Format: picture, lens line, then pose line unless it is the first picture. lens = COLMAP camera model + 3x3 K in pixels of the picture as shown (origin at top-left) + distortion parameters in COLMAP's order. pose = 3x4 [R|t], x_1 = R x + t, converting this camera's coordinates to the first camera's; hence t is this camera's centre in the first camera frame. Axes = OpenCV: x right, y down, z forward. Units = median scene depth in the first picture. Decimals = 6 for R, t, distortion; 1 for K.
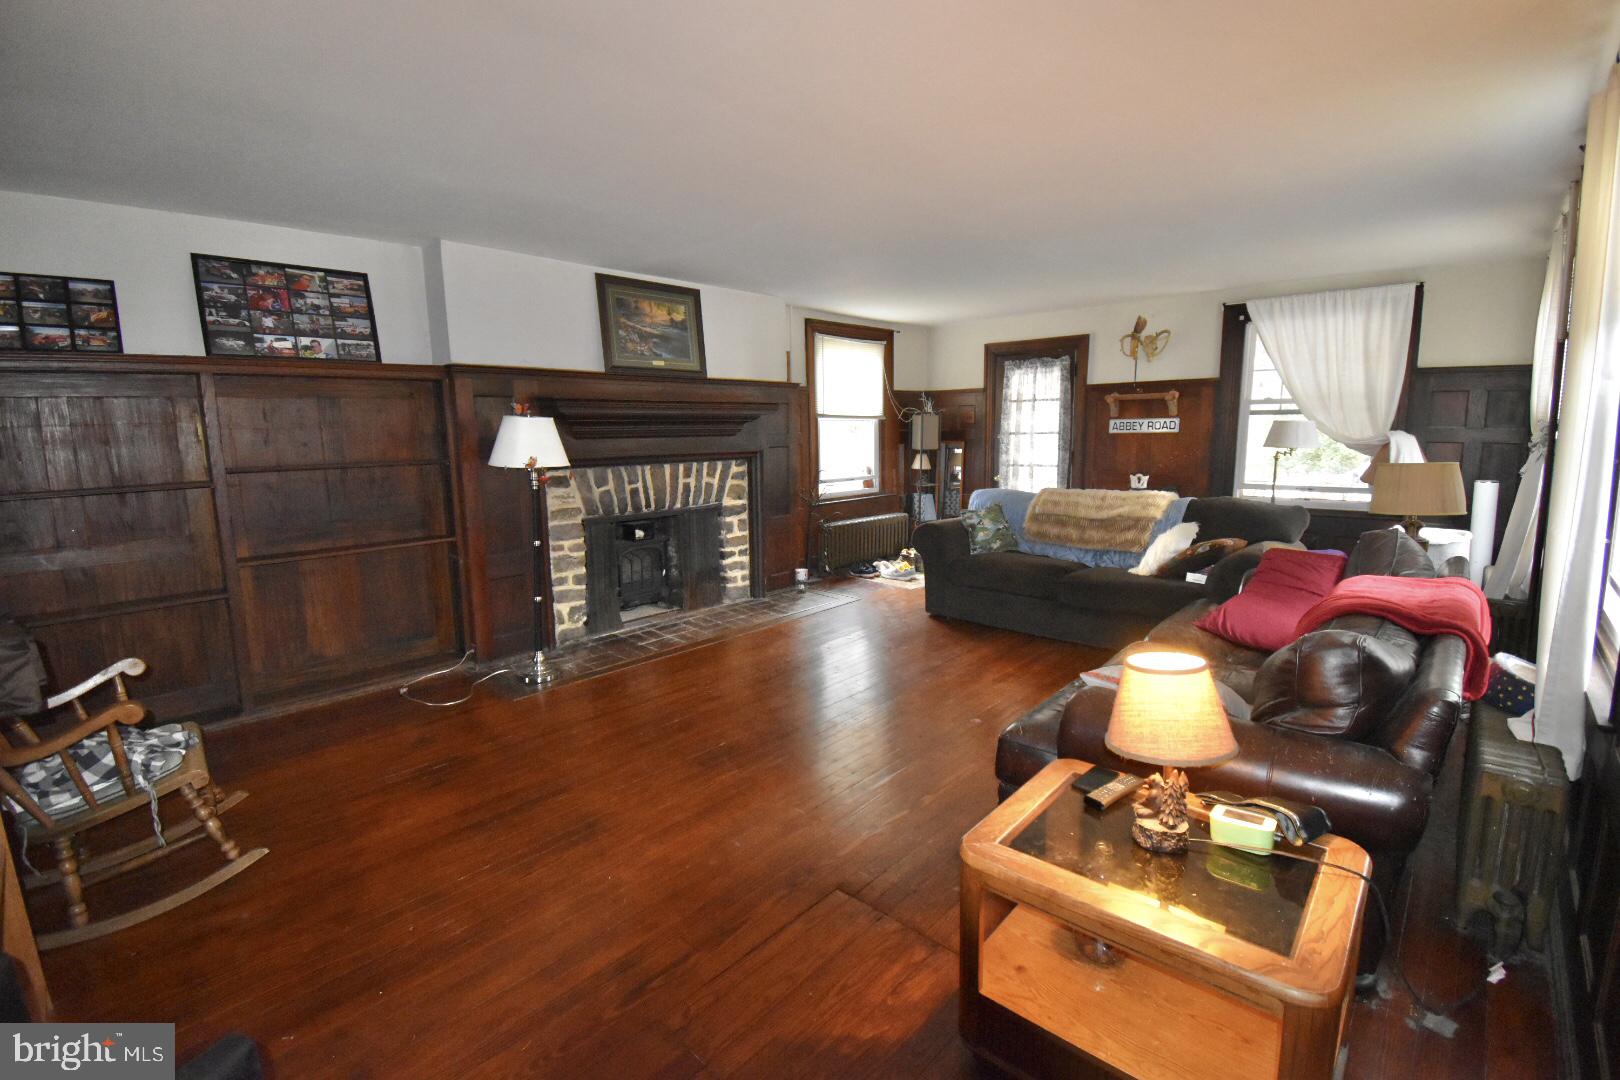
lens RADIAL K [[713.0, 0, 818.9], [0, 713.0, 528.6], [0, 0, 1]] dist [0.018899, -0.027913]
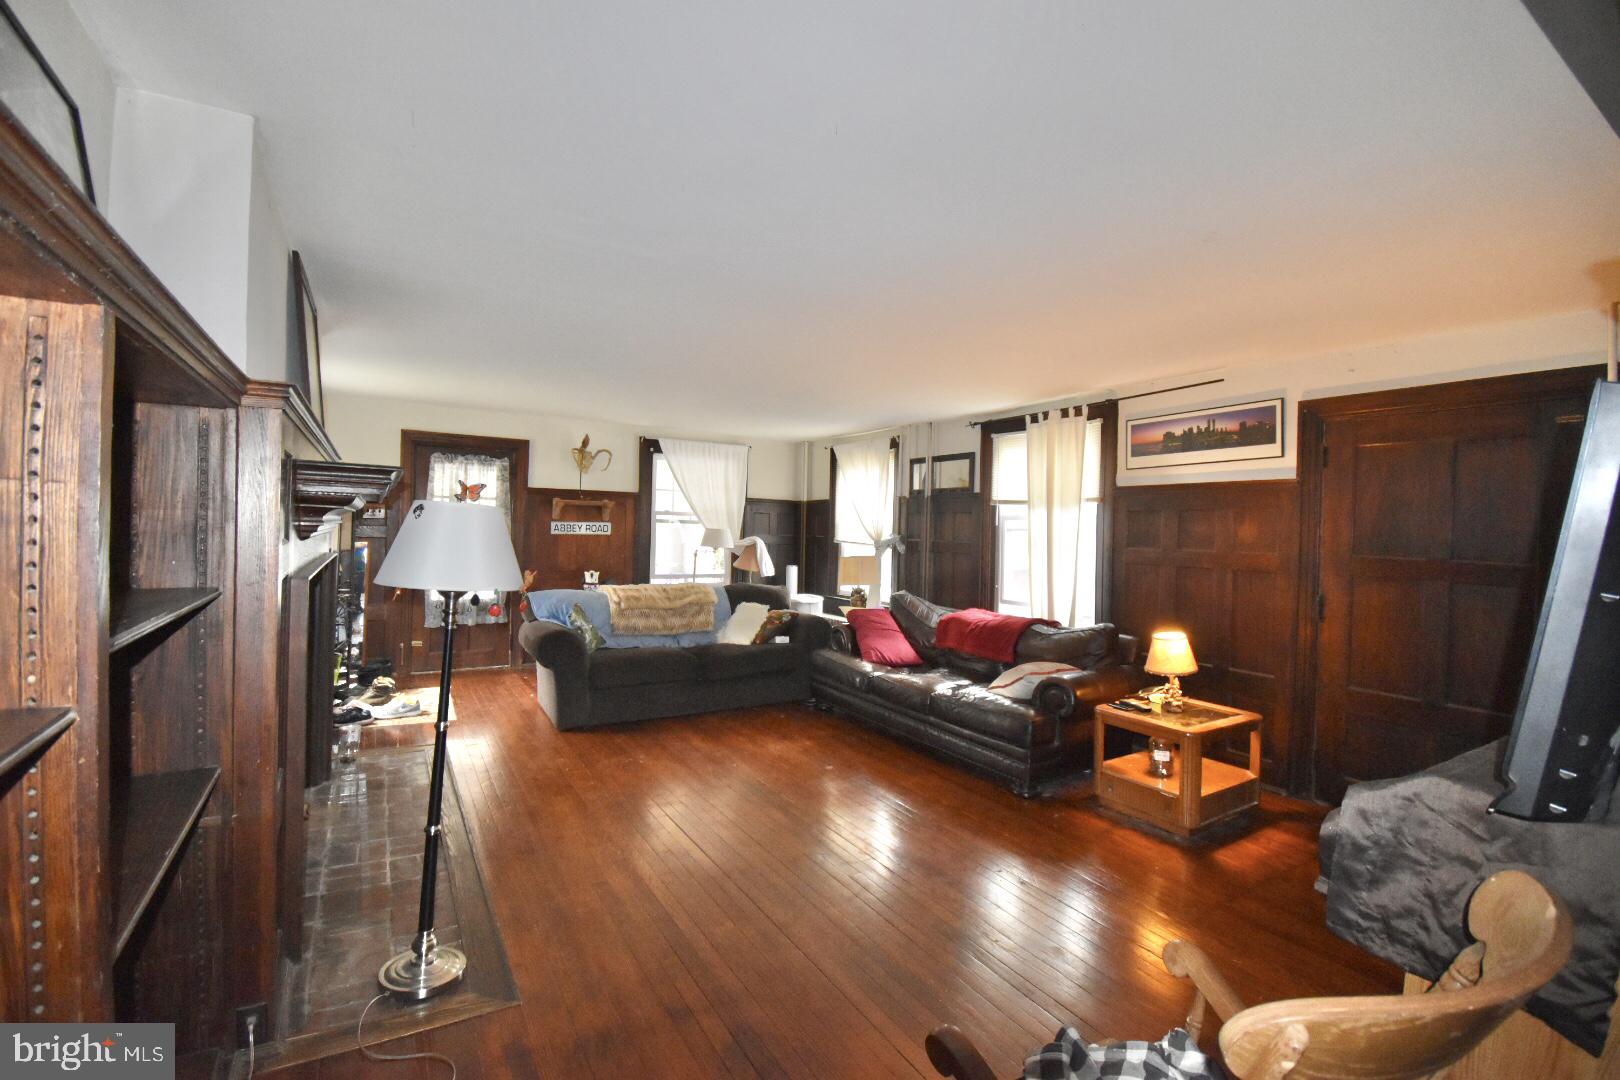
lens RADIAL K [[713.0, 0, 818.9], [0, 713.0, 528.6], [0, 0, 1]] dist [0.018899, -0.027913]
pose [[0.262151, 0.021858, 0.964779, -0.685136], [0.106816, 0.992943, -0.051520, -0.056951], [-0.959097, 0.116559, 0.257966, 0.442705]]
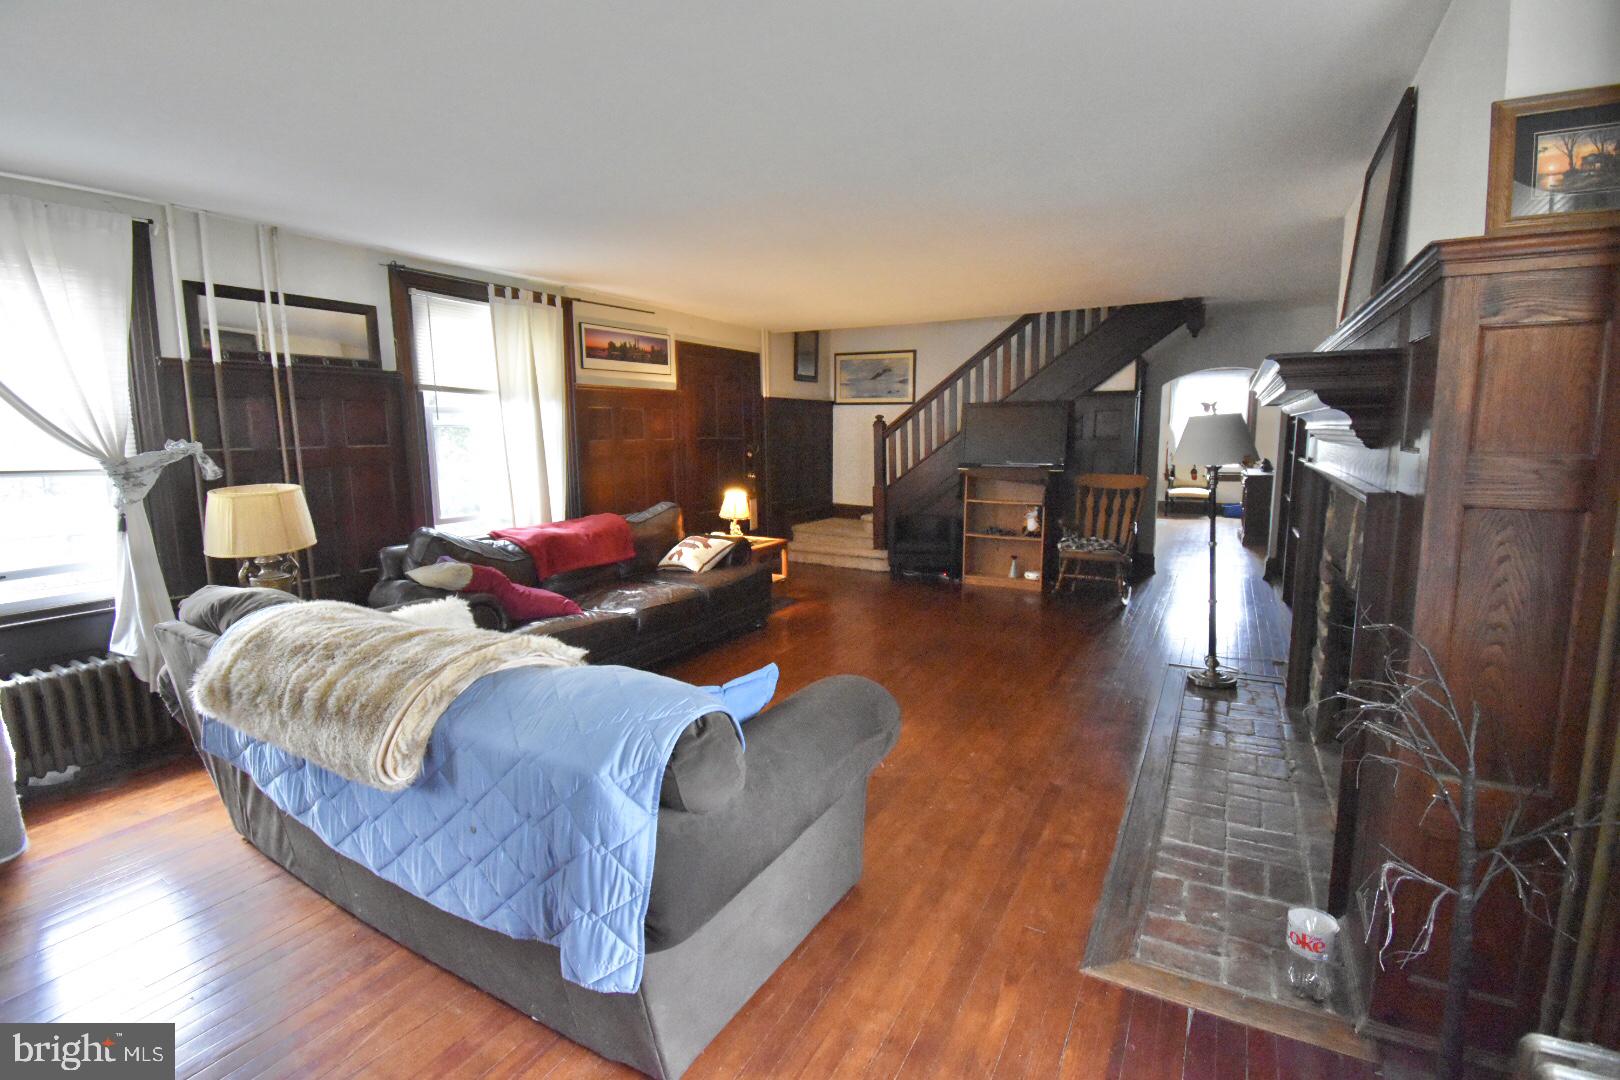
lens RADIAL K [[713.0, 0, 818.9], [0, 713.0, 528.6], [0, 0, 1]] dist [0.018899, -0.027913]
pose [[-0.973510, 0.051979, -0.222660, 0.274018], [-0.010869, 0.962195, 0.272146, -0.206737], [0.228388, 0.267357, -0.936141, 1.419895]]
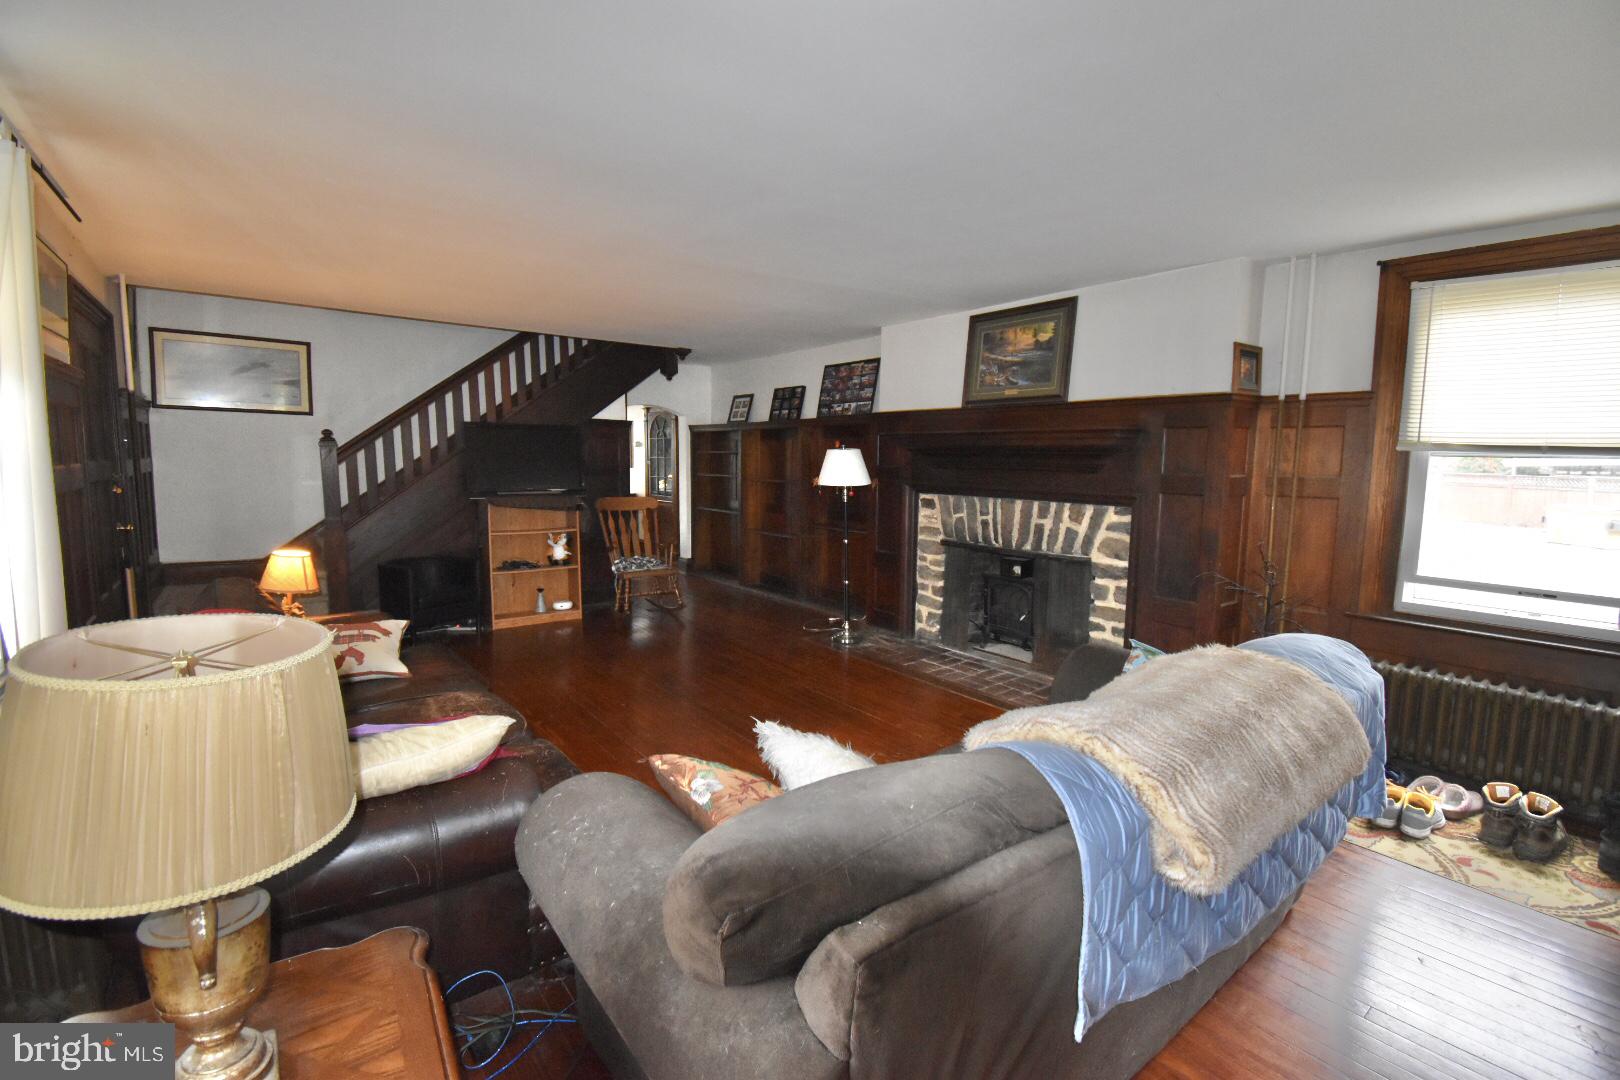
lens RADIAL K [[713.0, 0, 818.9], [0, 713.0, 528.6], [0, 0, 1]] dist [0.018899, -0.027913]
pose [[-0.162323, 0.111887, -0.980374, 0.752538], [-0.149570, 0.979280, 0.136526, -0.144422], [0.975336, 0.168796, -0.142225, 0.906345]]
